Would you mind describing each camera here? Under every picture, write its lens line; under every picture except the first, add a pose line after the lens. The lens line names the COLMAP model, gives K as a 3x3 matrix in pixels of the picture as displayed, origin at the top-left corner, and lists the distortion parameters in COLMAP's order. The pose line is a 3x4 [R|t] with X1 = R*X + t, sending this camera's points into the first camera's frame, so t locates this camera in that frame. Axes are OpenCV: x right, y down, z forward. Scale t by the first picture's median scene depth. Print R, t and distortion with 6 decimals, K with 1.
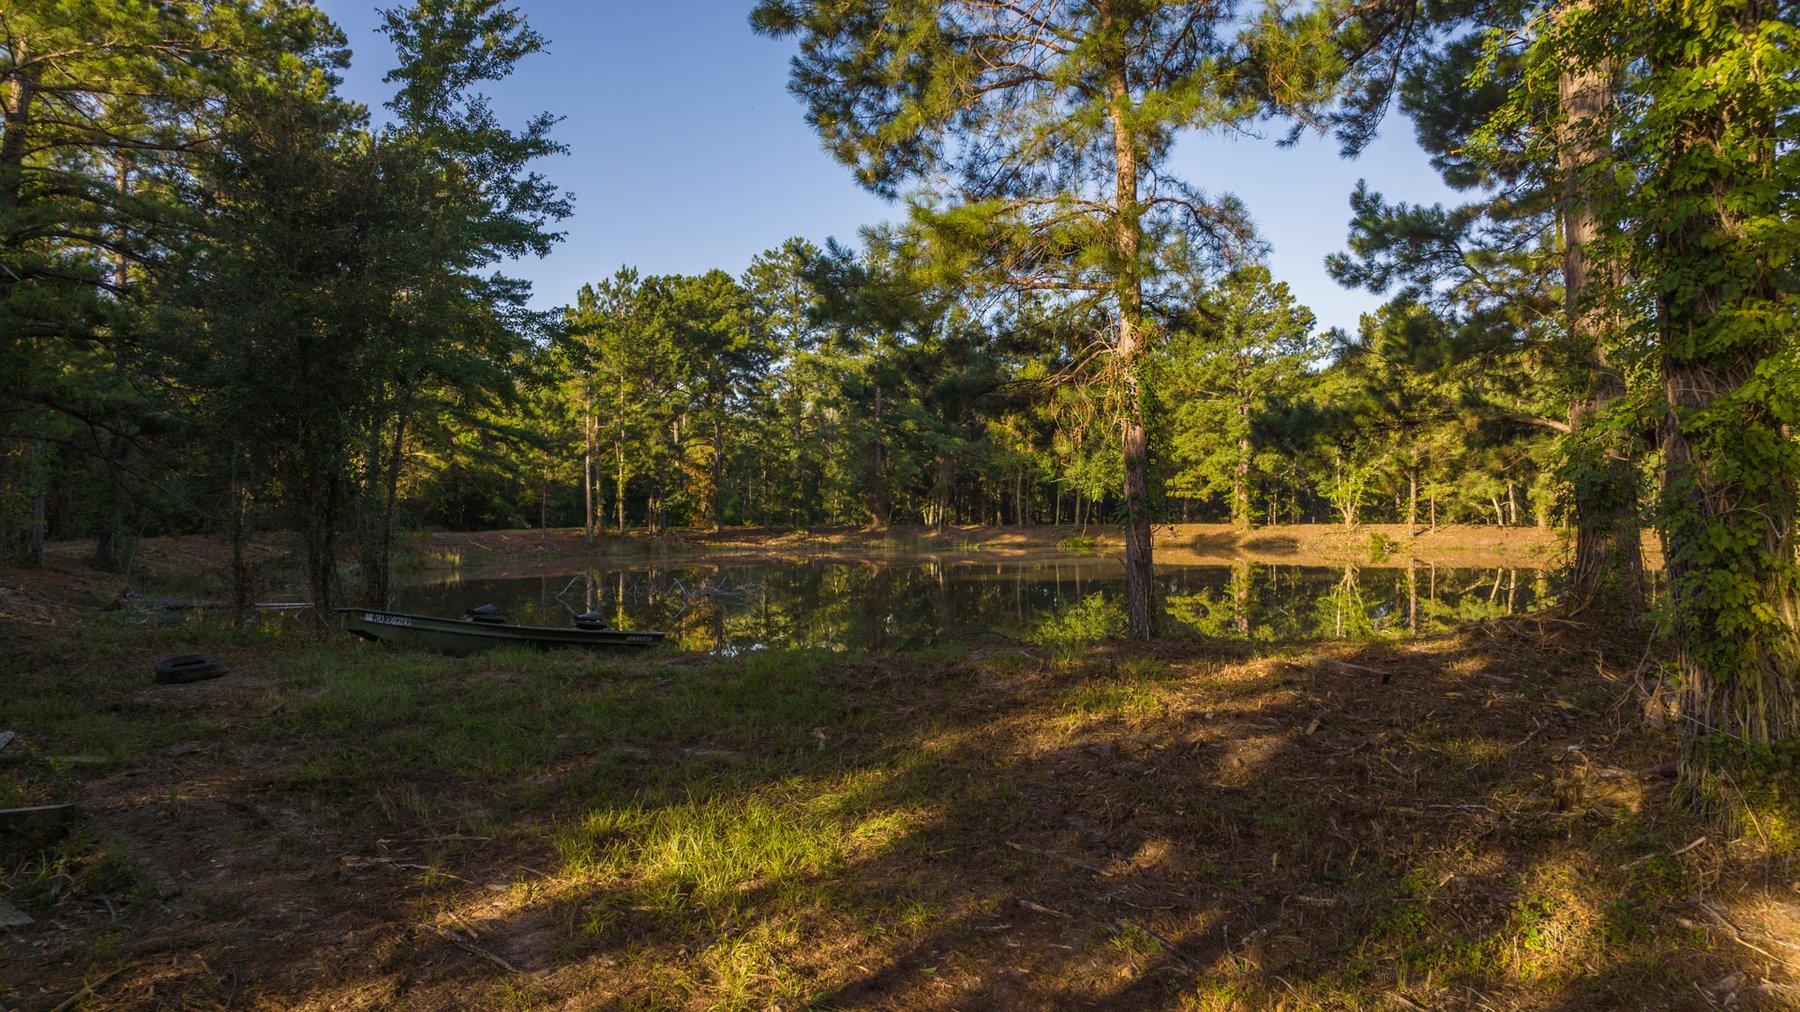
lens RADIAL K [[1266.3, 0, 903.4], [0, 1266.3, 502.6], [0, 0, 1]] dist [-0.007422, 0.000612]
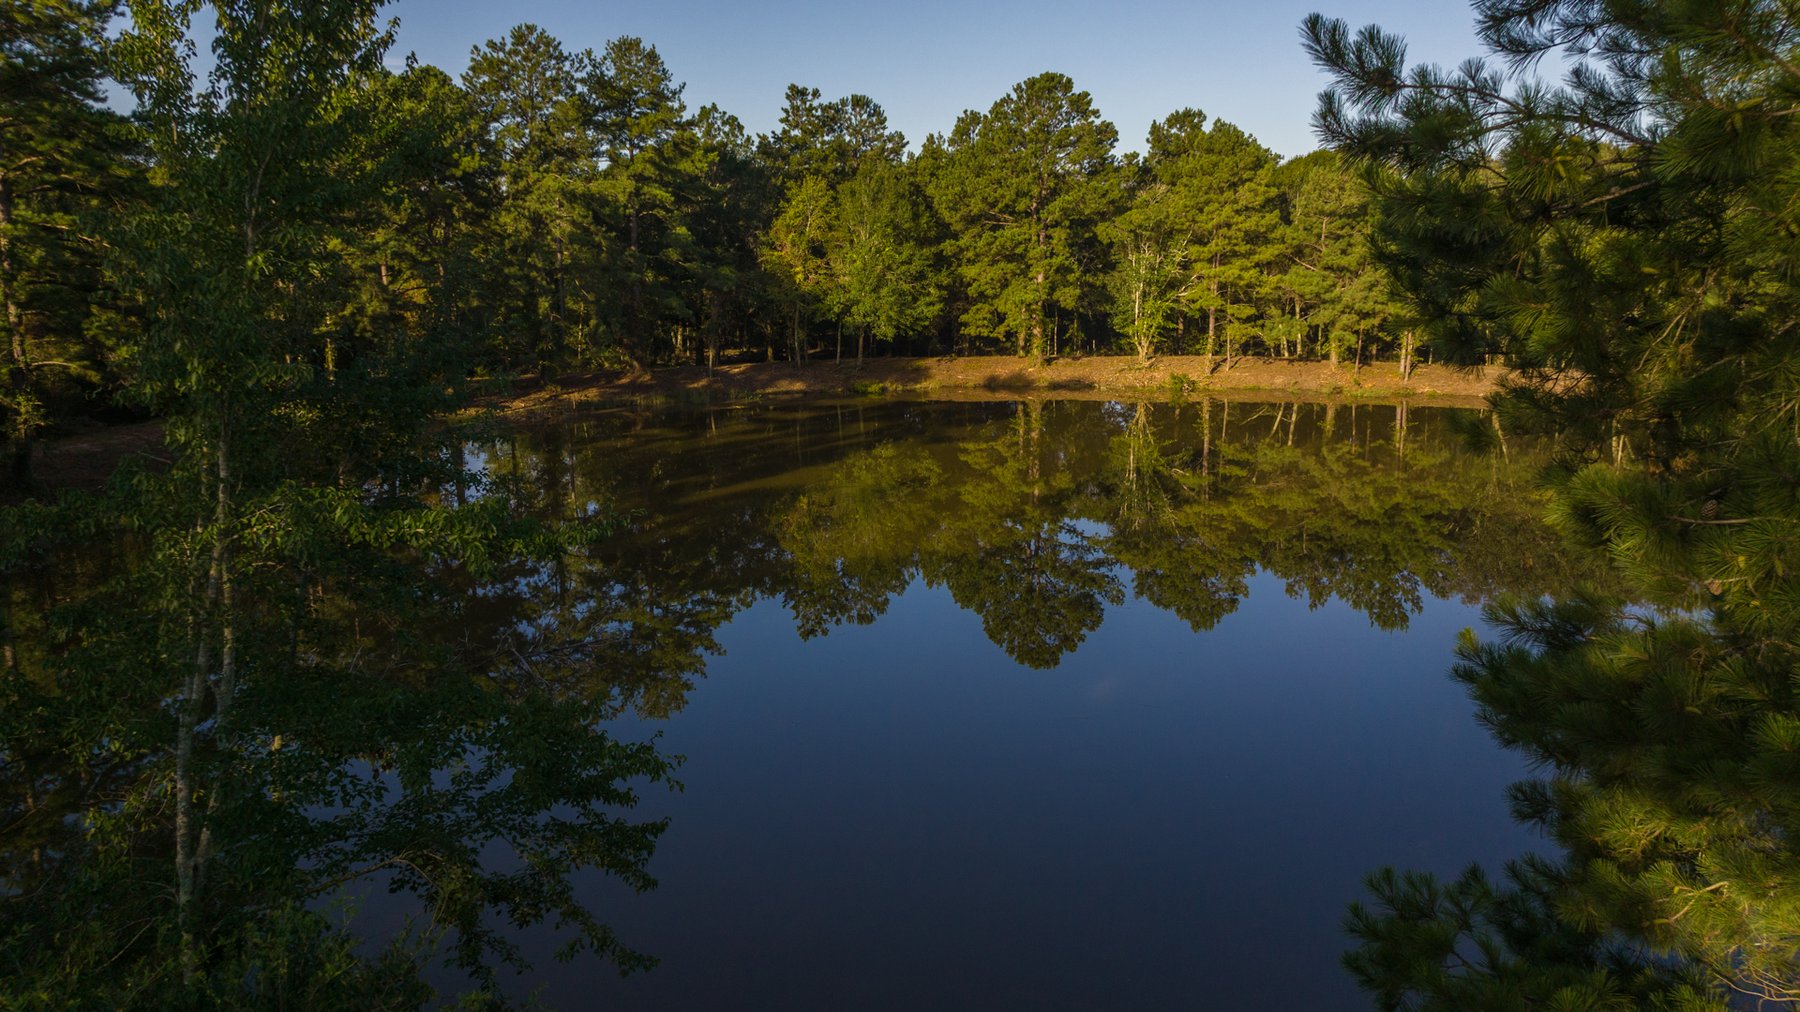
lens RADIAL K [[1266.3, 0, 902.8], [0, 1266.3, 505.2], [0, 0, 1]] dist [-0.007422, 0.000612]
pose [[0.970388, -0.050343, 0.236246, -0.060198], [0.002108, 0.979768, 0.200126, -0.072923], [-0.241541, -0.193702, 0.950861, 0.125448]]
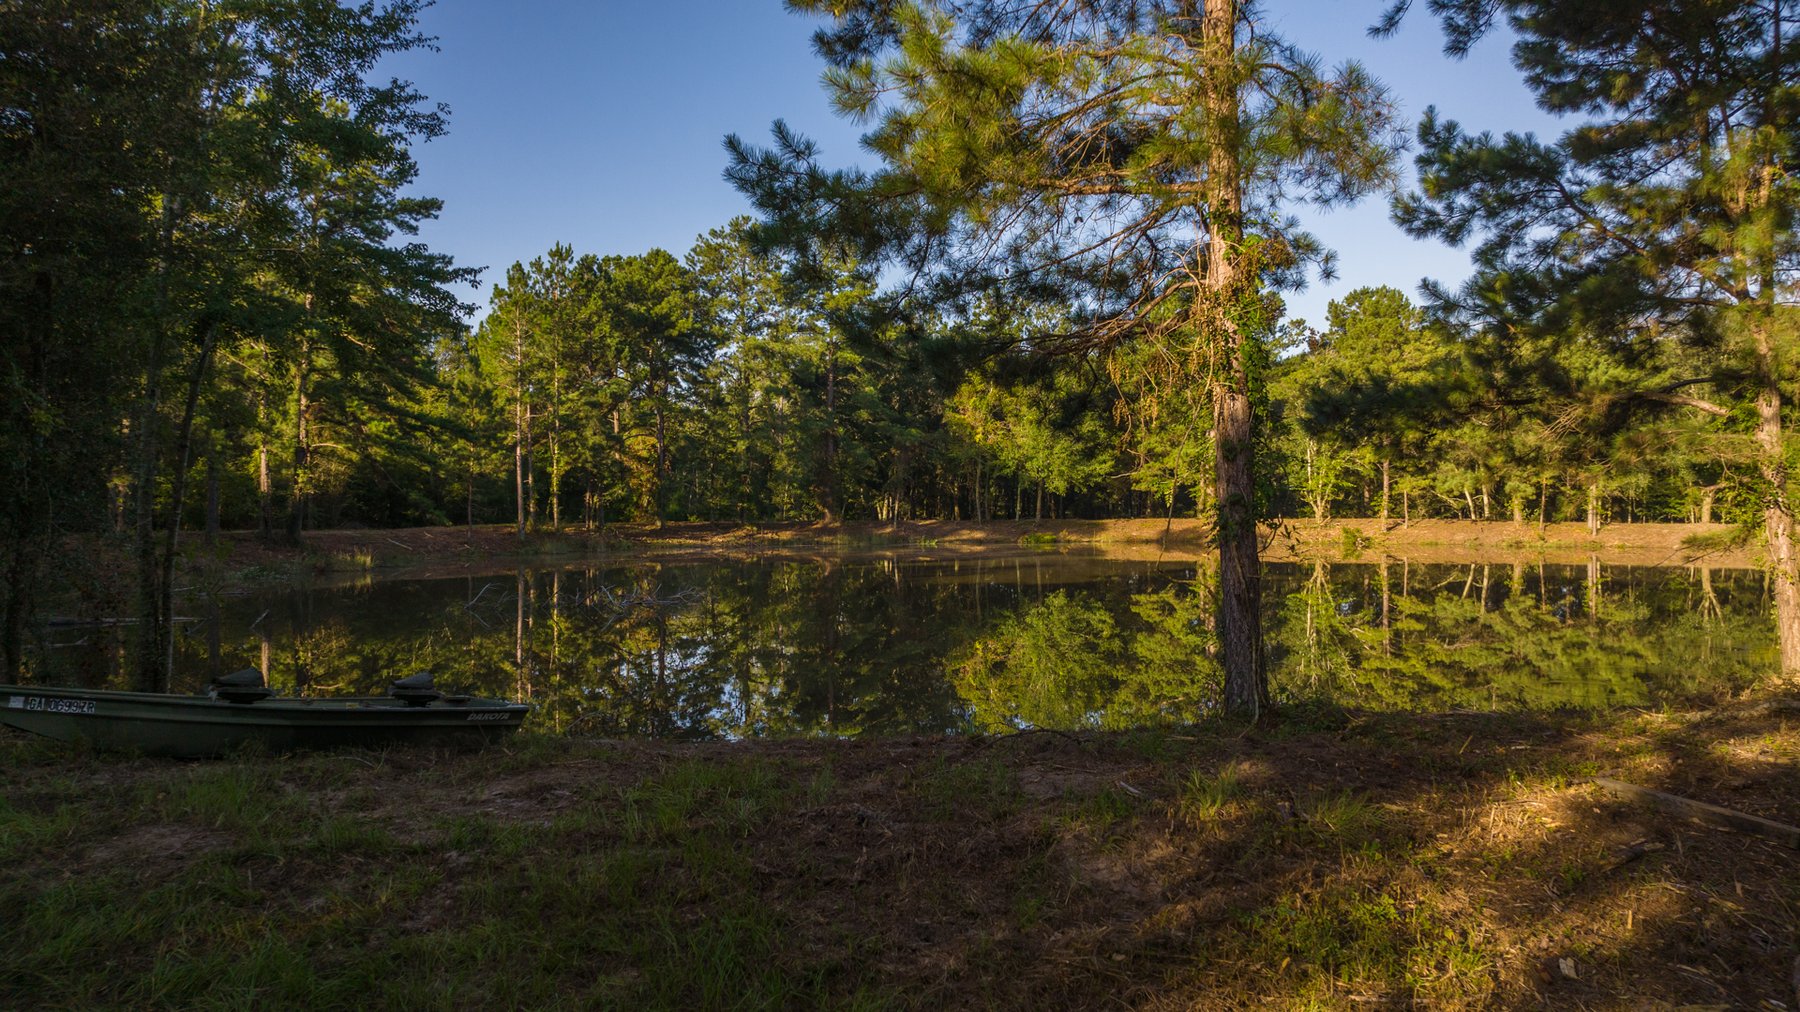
lens RADIAL K [[1266.3, 0, 901.0], [0, 1266.3, 503.8], [0, 0, 1]] dist [-0.007422, 0.000612]
pose [[0.999298, -0.000946, 0.037452, -0.002905], [0.000693, 0.999977, 0.006782, -0.001138], [-0.037457, -0.006751, 0.999275, 0.052123]]
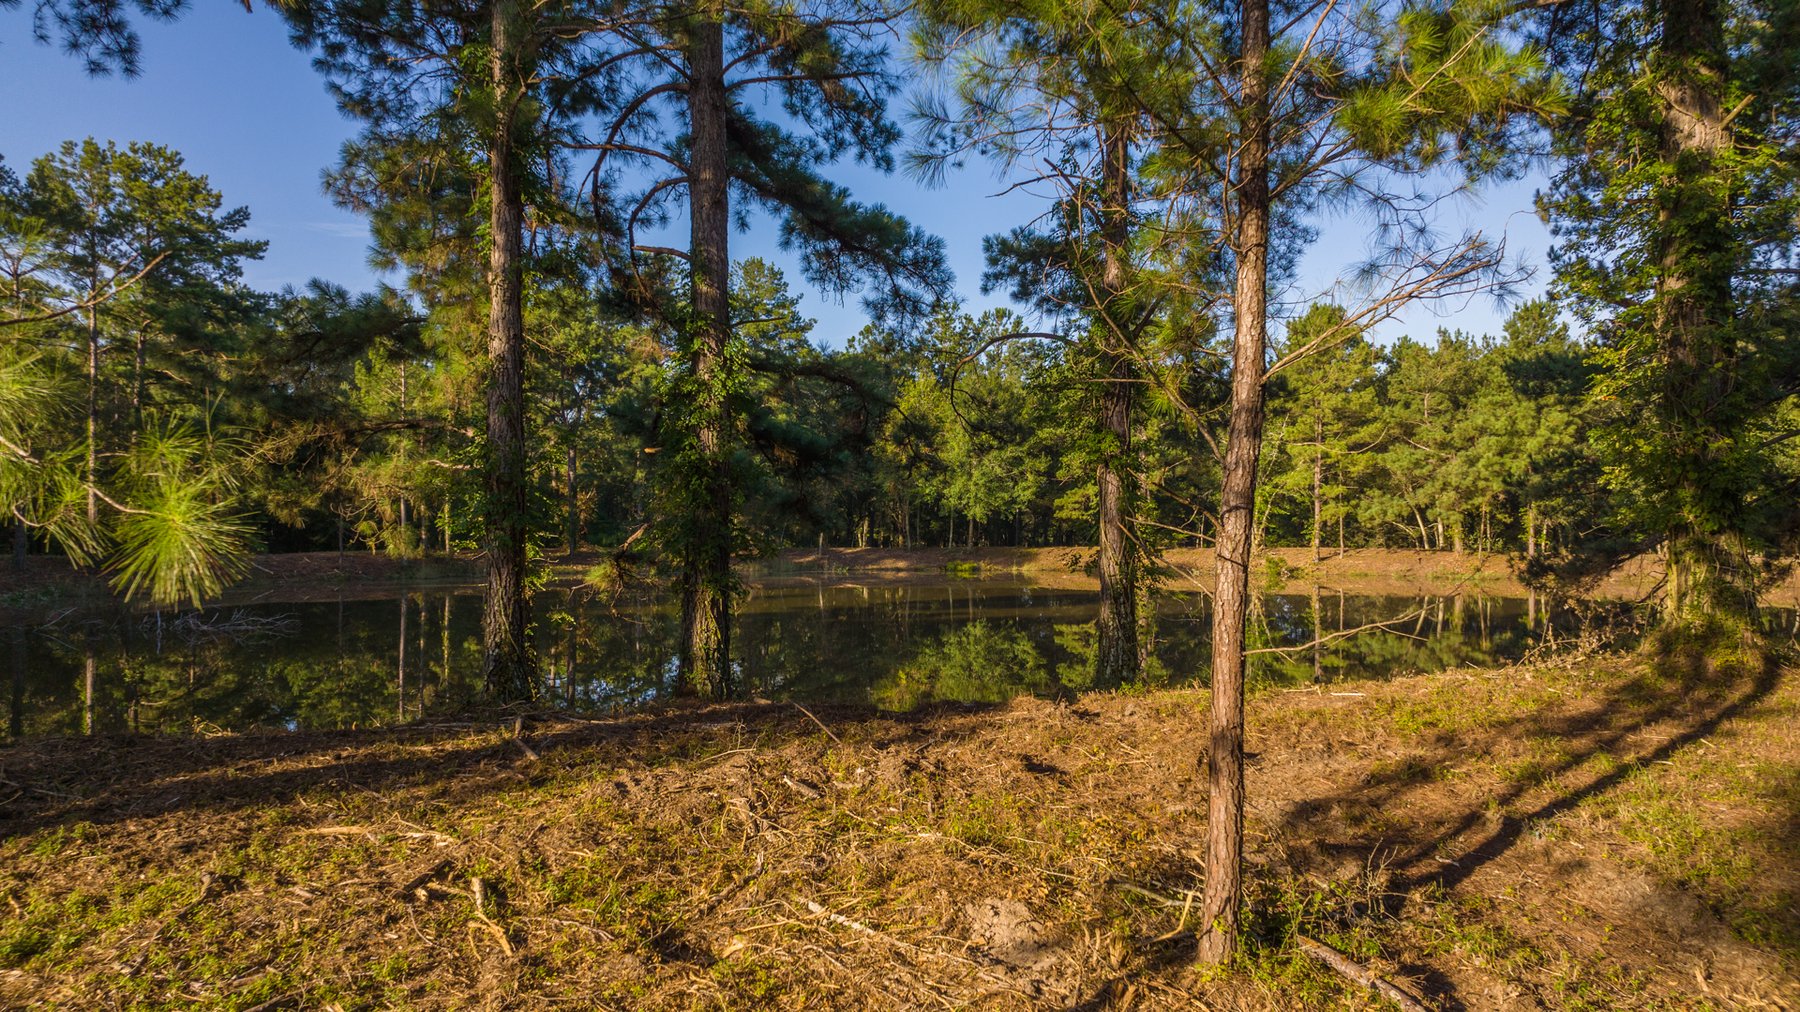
lens RADIAL K [[1266.3, 0, 893.3], [0, 1266.3, 509.8], [0, 0, 1]] dist [-0.007422, 0.000612]
pose [[0.995946, -0.000414, -0.089948, 0.189280], [-0.000362, 0.999963, -0.008604, -0.002584], [0.089948, 0.008602, 0.995909, 0.064233]]
